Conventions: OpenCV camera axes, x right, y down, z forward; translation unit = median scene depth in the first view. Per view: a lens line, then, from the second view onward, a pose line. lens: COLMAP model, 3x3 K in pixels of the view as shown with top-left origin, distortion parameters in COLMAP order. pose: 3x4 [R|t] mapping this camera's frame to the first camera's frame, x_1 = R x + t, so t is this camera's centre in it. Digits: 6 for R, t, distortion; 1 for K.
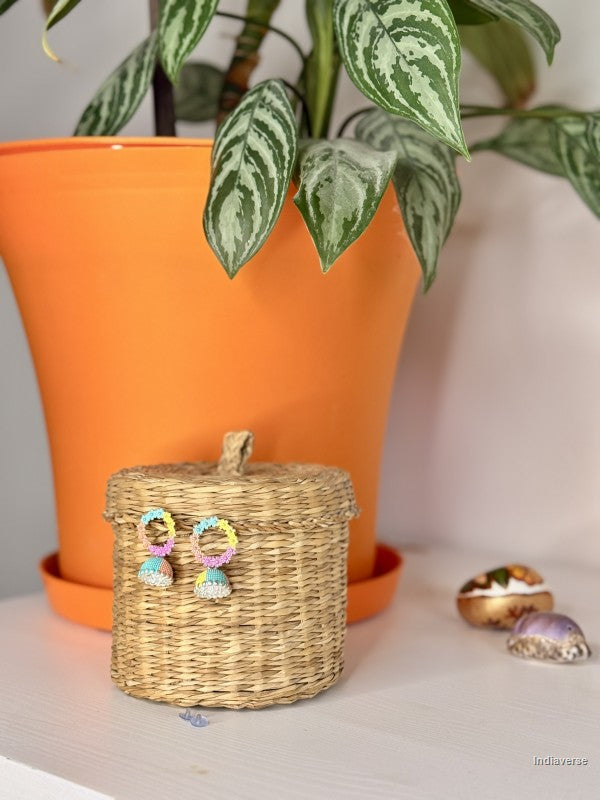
lens RADIAL K [[1682.1, 0, 163.9], [0, 1682.1, 397.0], [0, 0, 1]] dist [0.562961, -0.164707]
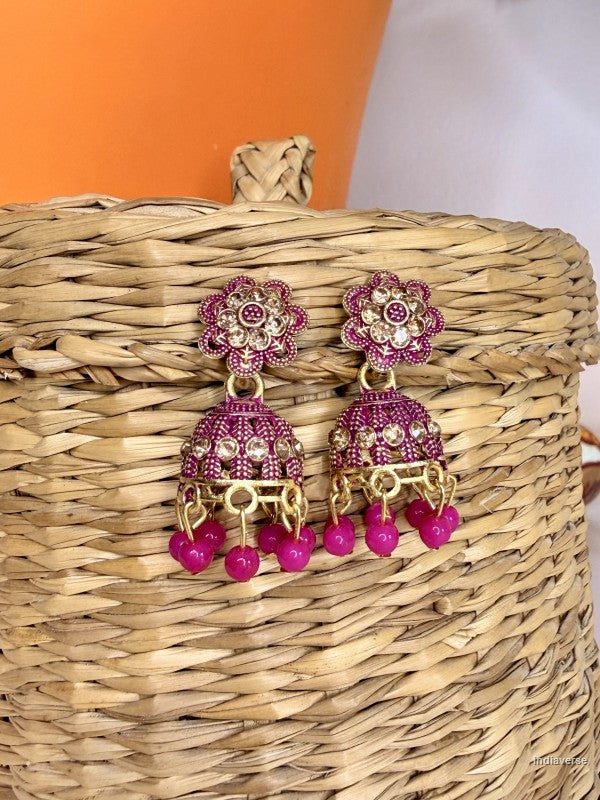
lens RADIAL K [[910.6, 0, 369.2], [0, 910.6, 357.3], [0, 0, 1]] dist [0.001260, 0.008641]
pose [[0.805917, -0.029001, 0.591318, -0.071410], [0.013431, 0.999438, 0.030712, 0.070721], [-0.591876, -0.016809, 0.805854, 0.872046]]
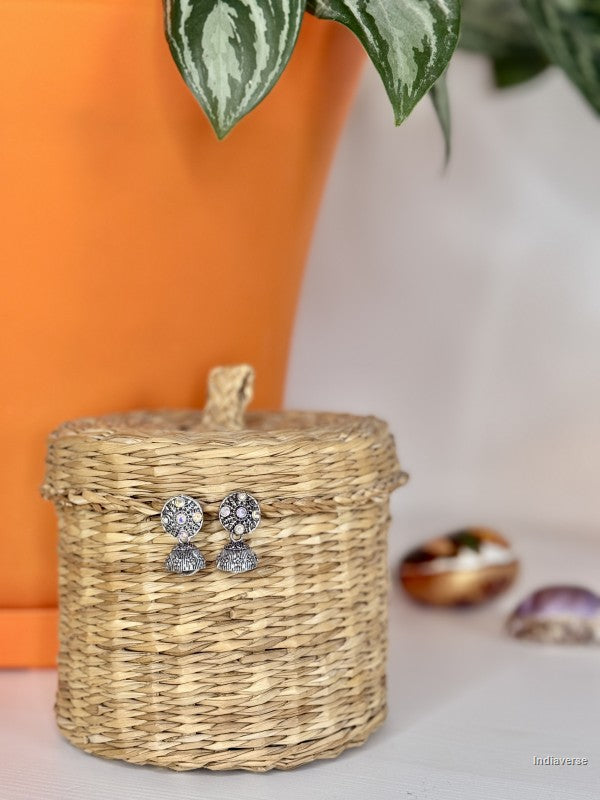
lens RADIAL K [[1655.4, 0, 241.0], [0, 1655.4, 433.0], [0, 0, 1]] dist [0.490980, -0.200557]
pose [[0.977884, -0.014590, 0.208639, -0.102222], [0.002562, 0.998325, 0.057803, 0.009162], [-0.209133, -0.055990, 0.976283, 0.352481]]
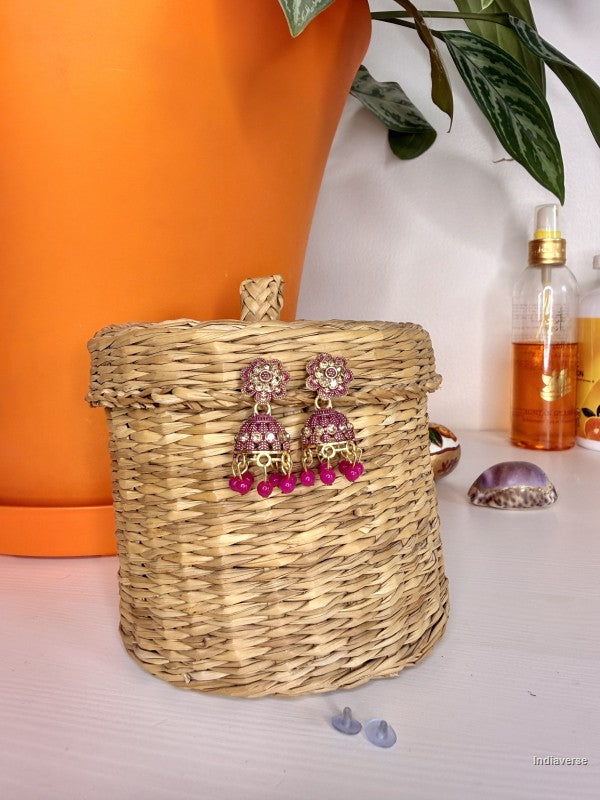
lens RADIAL K [[649.9, 0, 308.8], [0, 649.9, 362.0], [0, 0, 1]] dist [0.027878, -0.003776]
pose [[0.809470, -0.030211, 0.586384, -0.118387], [0.040442, 0.999172, -0.004350, 0.065204], [-0.585767, 0.027235, 0.810022, 0.810660]]
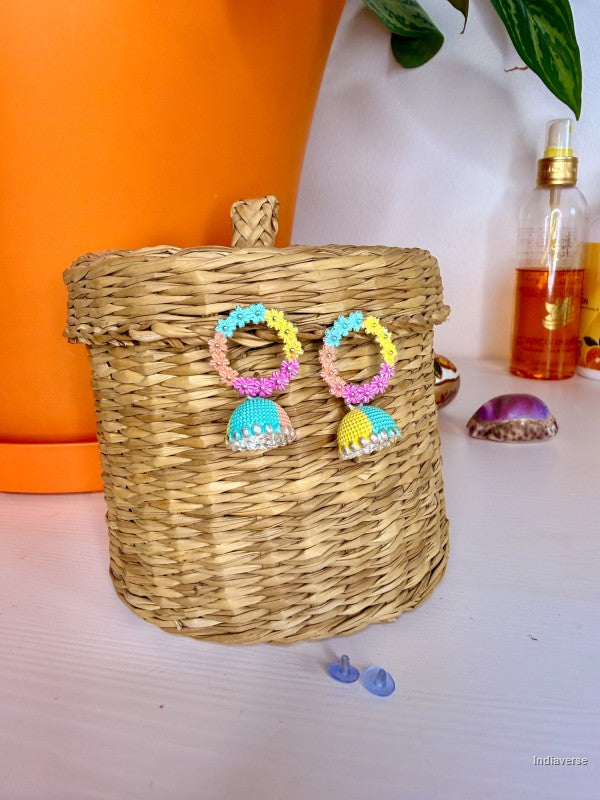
lens RADIAL K [[631.1, 0, 297.3], [0, 631.1, 378.1], [0, 0, 1]] dist [0.000786, -0.005898]
pose [[0.816599, -0.113798, 0.565877, -0.101268], [0.041391, 0.989394, 0.139238, 0.062207], [-0.575720, -0.090279, 0.812648, 0.833745]]
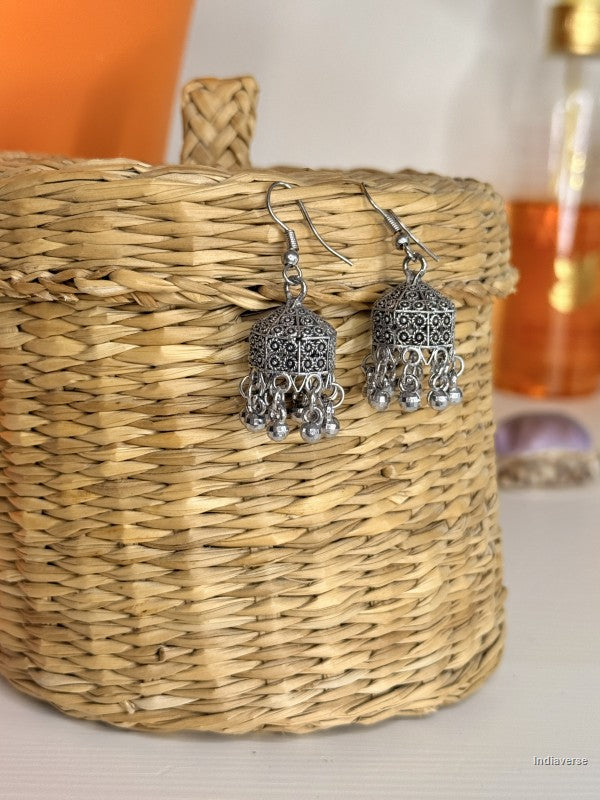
lens RADIAL K [[1737.6, 0, 301.0], [0, 1737.6, 217.5], [0, 0, 1]] dist [-0.527834, 1.996612]
pose [[0.726879, -0.000259, 0.686765, -0.259009], [0.000675, 1.000000, -0.000337, 0.059495], [-0.686765, 0.000709, 0.726879, 0.713891]]
